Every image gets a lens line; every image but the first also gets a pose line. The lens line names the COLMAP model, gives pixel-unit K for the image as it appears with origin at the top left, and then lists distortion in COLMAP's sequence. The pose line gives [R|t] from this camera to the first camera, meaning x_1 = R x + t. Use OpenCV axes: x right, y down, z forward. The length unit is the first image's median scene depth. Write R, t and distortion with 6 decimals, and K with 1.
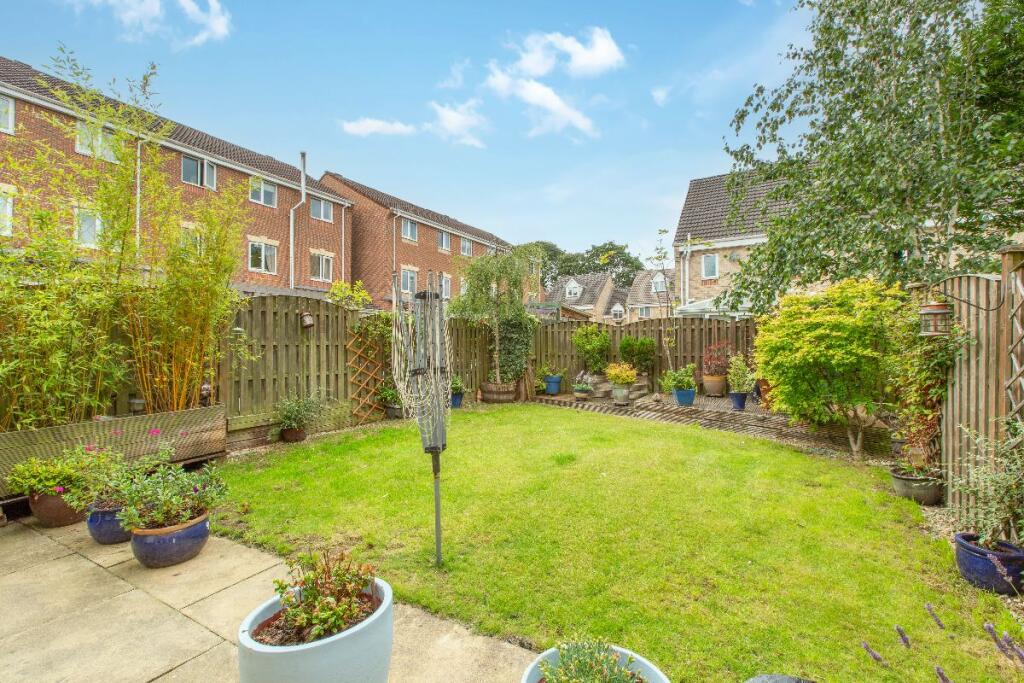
lens RADIAL K [[452.5, 0, 508.9], [0, 452.5, 342.4], [0, 0, 1]] dist [-0.010430, -0.000104]
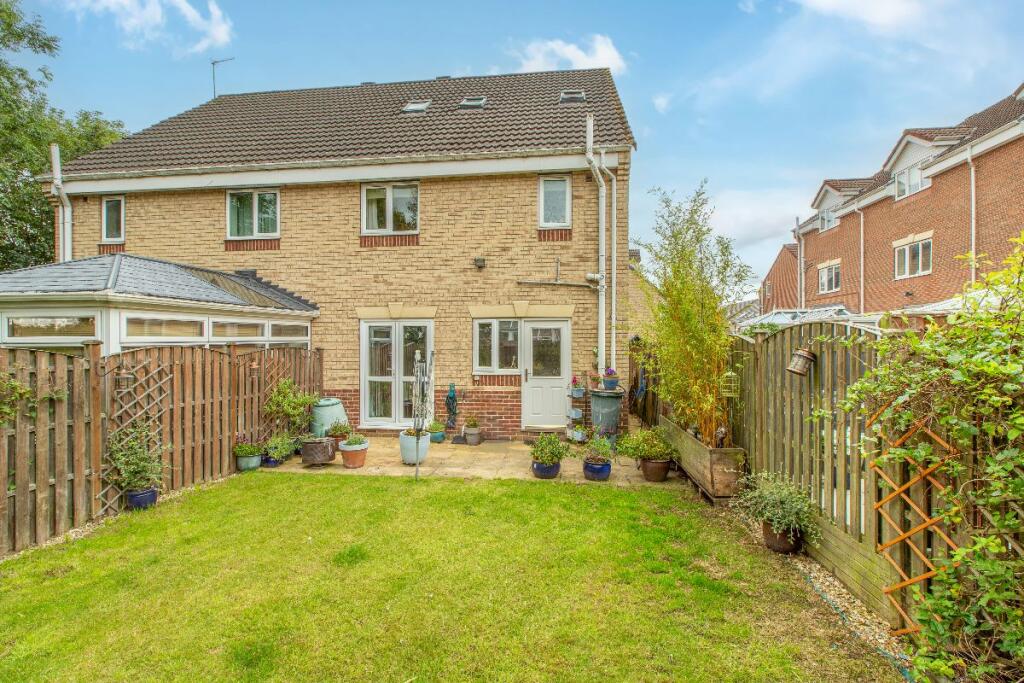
lens RADIAL K [[452.5, 0, 508.9], [0, 452.5, 342.4], [0, 0, 1]] dist [-0.010430, -0.000104]
pose [[-0.913295, -0.002421, -0.407292, 0.106183], [-0.000847, 0.999991, -0.004044, -0.059831], [0.407298, -0.003348, -0.913289, 0.995330]]
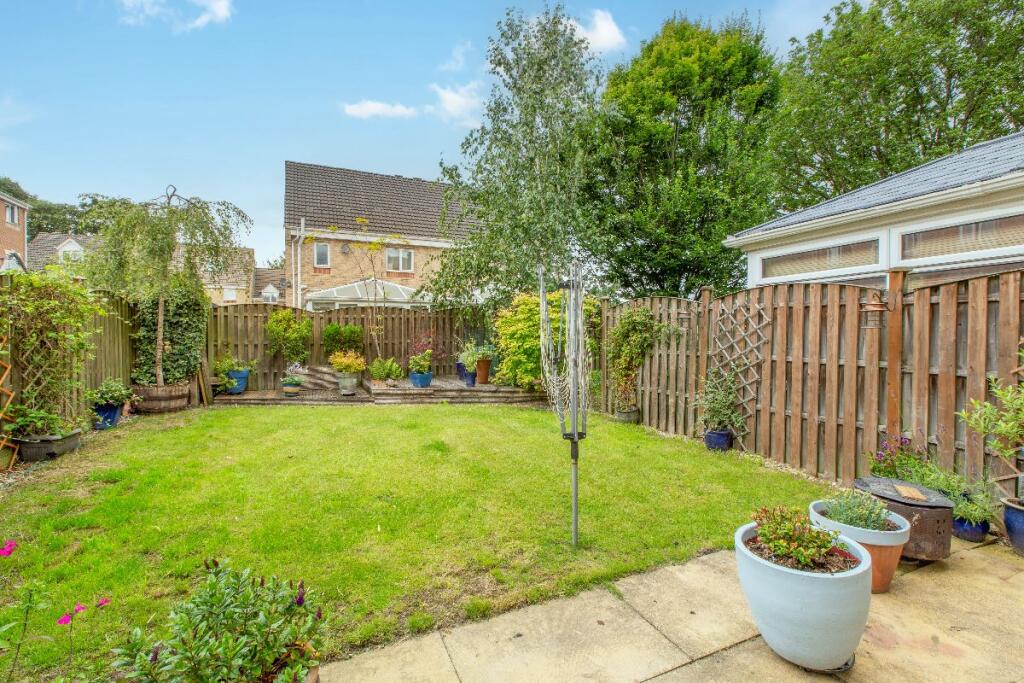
lens RADIAL K [[452.5, 0, 508.9], [0, 452.5, 342.4], [0, 0, 1]] dist [-0.010430, -0.000104]
pose [[0.576276, -0.013192, 0.817149, -0.326856], [-0.008851, 0.999710, 0.022382, 0.002265], [-0.817207, -0.020131, 0.575992, 0.165071]]
